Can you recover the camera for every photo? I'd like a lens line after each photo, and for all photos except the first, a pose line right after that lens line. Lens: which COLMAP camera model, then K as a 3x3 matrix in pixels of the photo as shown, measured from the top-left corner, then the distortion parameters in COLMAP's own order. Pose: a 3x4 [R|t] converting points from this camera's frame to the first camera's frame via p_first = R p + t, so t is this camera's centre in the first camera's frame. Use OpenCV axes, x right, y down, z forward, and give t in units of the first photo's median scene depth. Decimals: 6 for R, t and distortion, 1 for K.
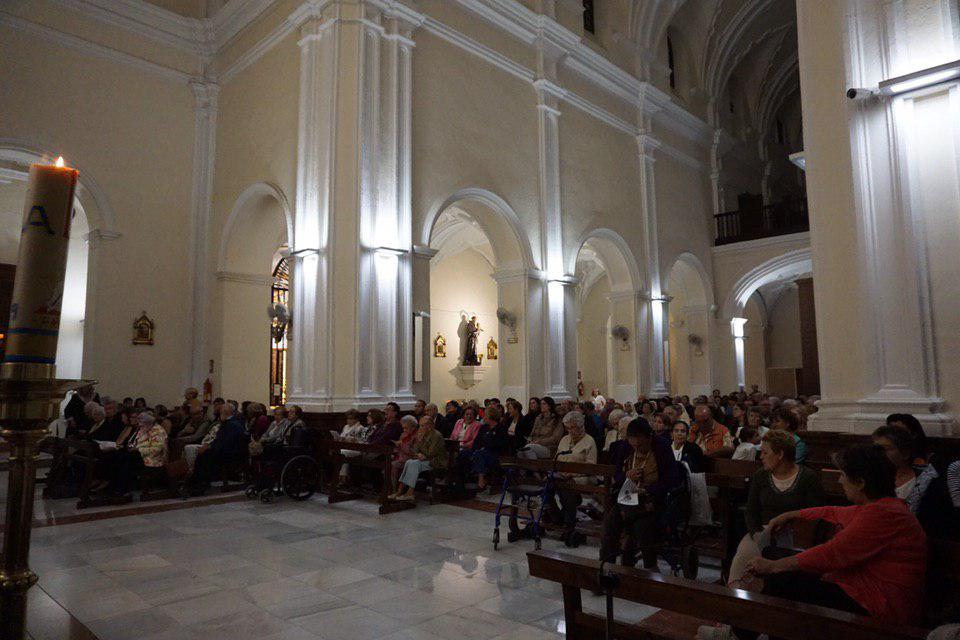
lens RADIAL K [[646.6, 0, 481.7], [0, 646.6, 314.2], [0, 0, 1]] dist [-0.050033, 0.030659]
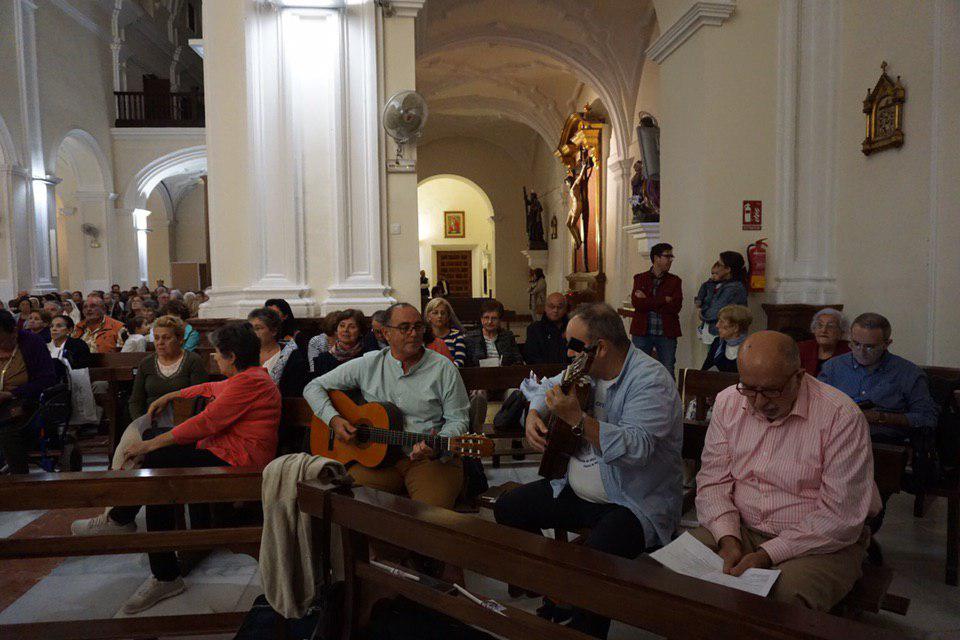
lens RADIAL K [[646.6, 0, 486.9], [0, 646.6, 319.3], [0, 0, 1]] dist [-0.050033, 0.030659]
pose [[0.646259, -0.052328, 0.761322, 0.009335], [-0.076272, 0.988221, 0.132669, 0.004323], [-0.759297, -0.143806, 0.634656, -0.011066]]
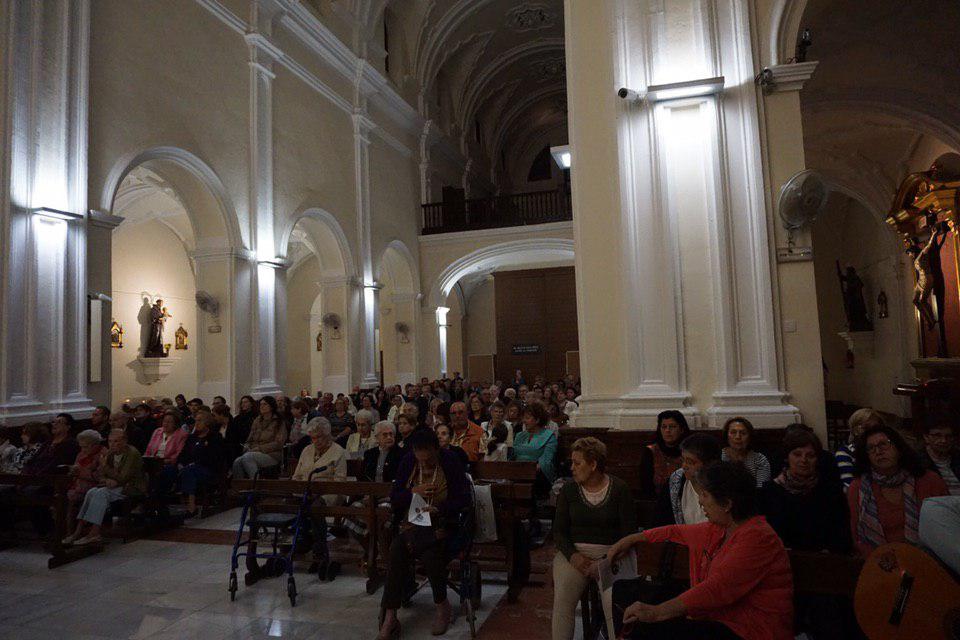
lens RADIAL K [[646.6, 0, 480.9], [0, 646.6, 314.4], [0, 0, 1]] dist [-0.050033, 0.030659]
pose [[0.887967, 0.012754, 0.459731, -0.039802], [-0.023856, 0.999547, 0.018348, -0.004566], [-0.459289, -0.027259, 0.887869, 0.092259]]
